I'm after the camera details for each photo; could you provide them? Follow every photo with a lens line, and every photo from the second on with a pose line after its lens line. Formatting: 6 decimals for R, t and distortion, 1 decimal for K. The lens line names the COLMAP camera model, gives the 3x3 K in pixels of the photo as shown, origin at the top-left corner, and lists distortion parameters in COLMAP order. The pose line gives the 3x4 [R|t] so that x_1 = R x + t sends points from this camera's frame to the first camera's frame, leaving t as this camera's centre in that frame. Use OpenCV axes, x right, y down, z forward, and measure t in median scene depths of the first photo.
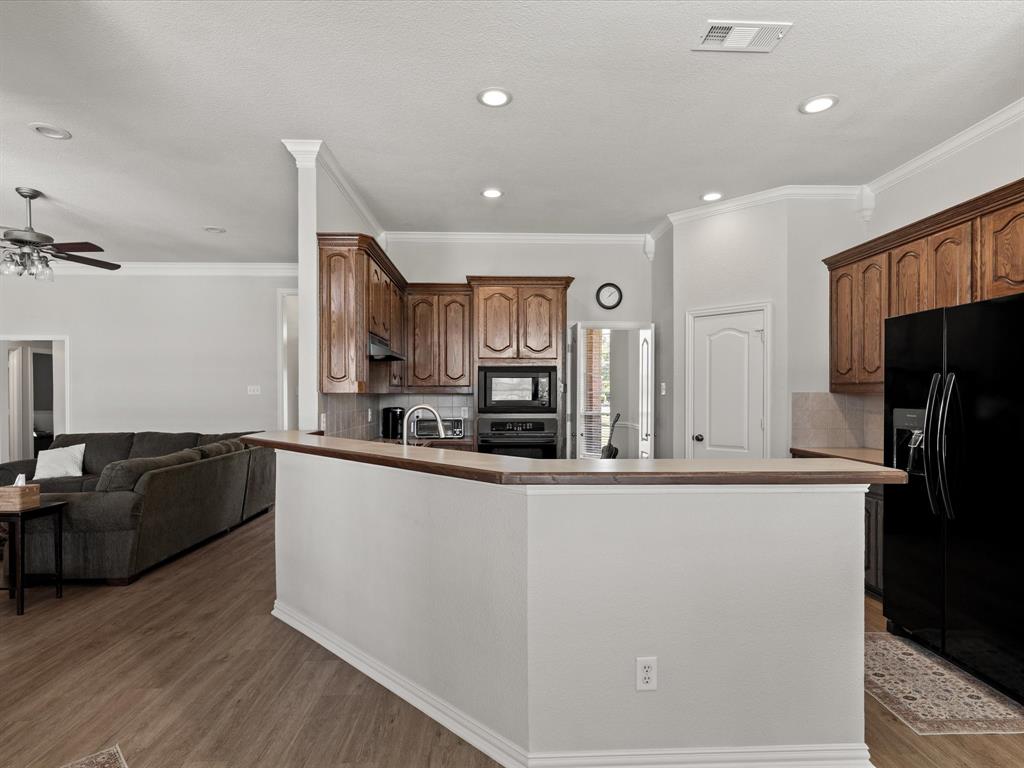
lens RADIAL K [[526.4, 0, 513.5], [0, 526.4, 396.4], [0, 0, 1]] dist [0.000186, -0.001096]
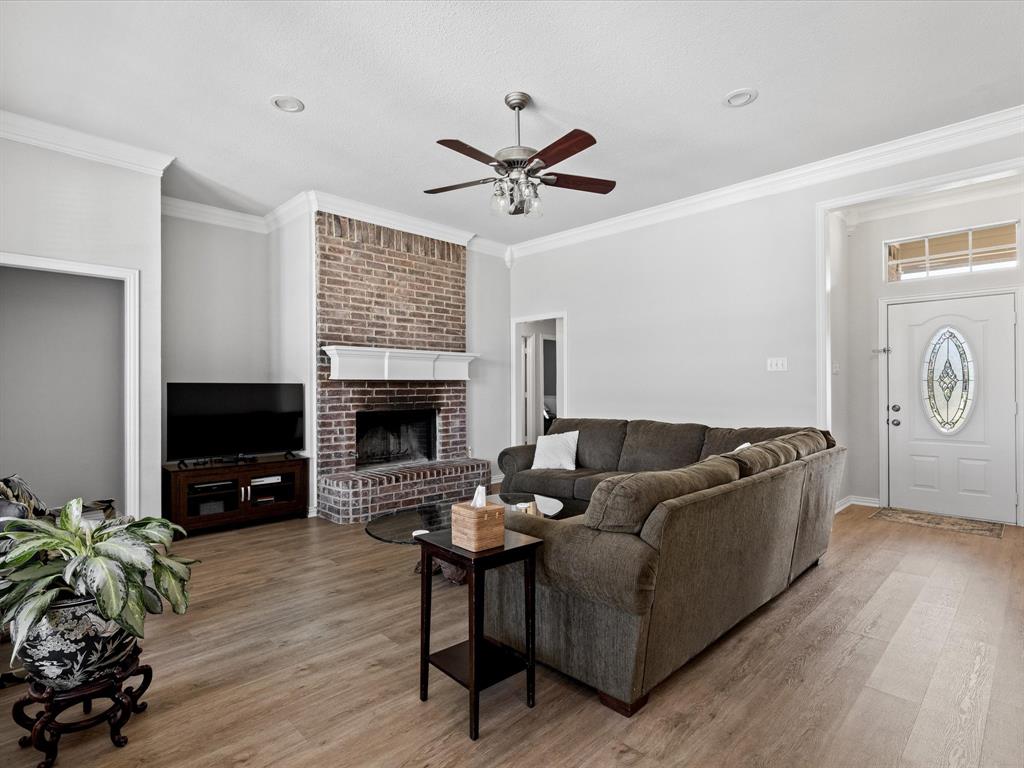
lens RADIAL K [[526.4, 0, 511.6], [0, 526.4, 388.6], [0, 0, 1]] dist [0.000186, -0.001096]
pose [[0.678534, 0.001389, -0.734568, -0.318743], [-0.001625, 0.999999, 0.000389, 0.026203], [0.734568, 0.000930, 0.678535, 0.414777]]
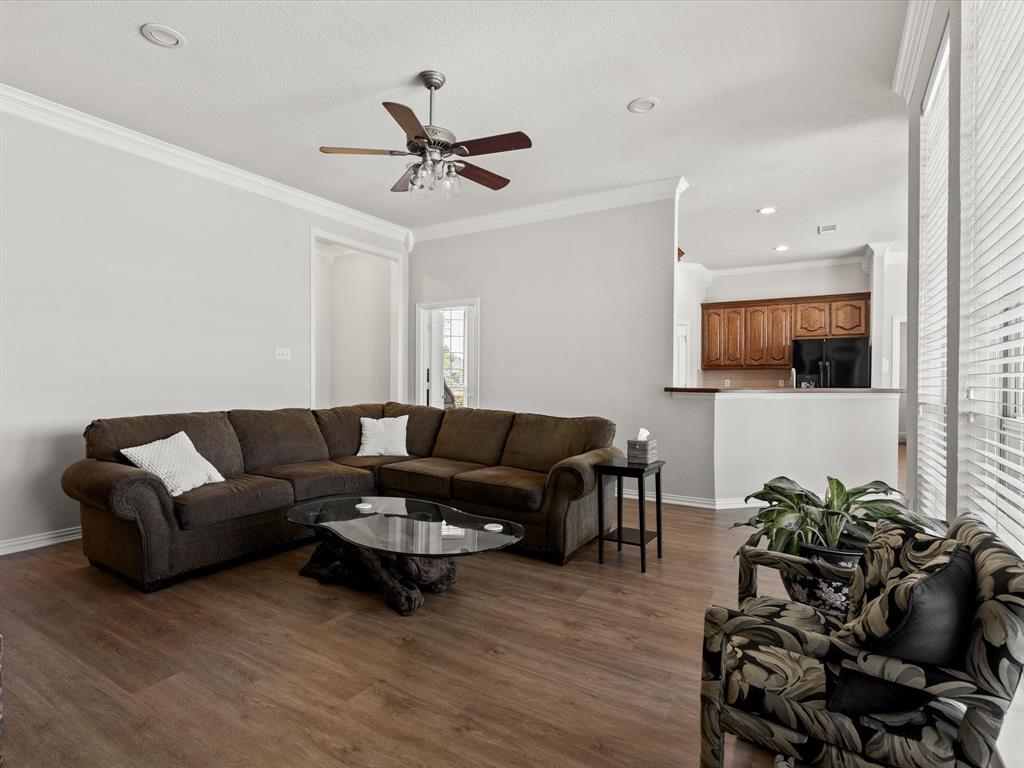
lens RADIAL K [[526.4, 0, 511.9], [0, 526.4, 380.2], [0, 0, 1]] dist [0.000186, -0.001096]
pose [[0.552769, 0.001891, 0.833332, -1.301945], [-0.000889, 0.999998, -0.001680, 0.037712], [-0.833334, 0.000188, 0.552770, 0.422732]]
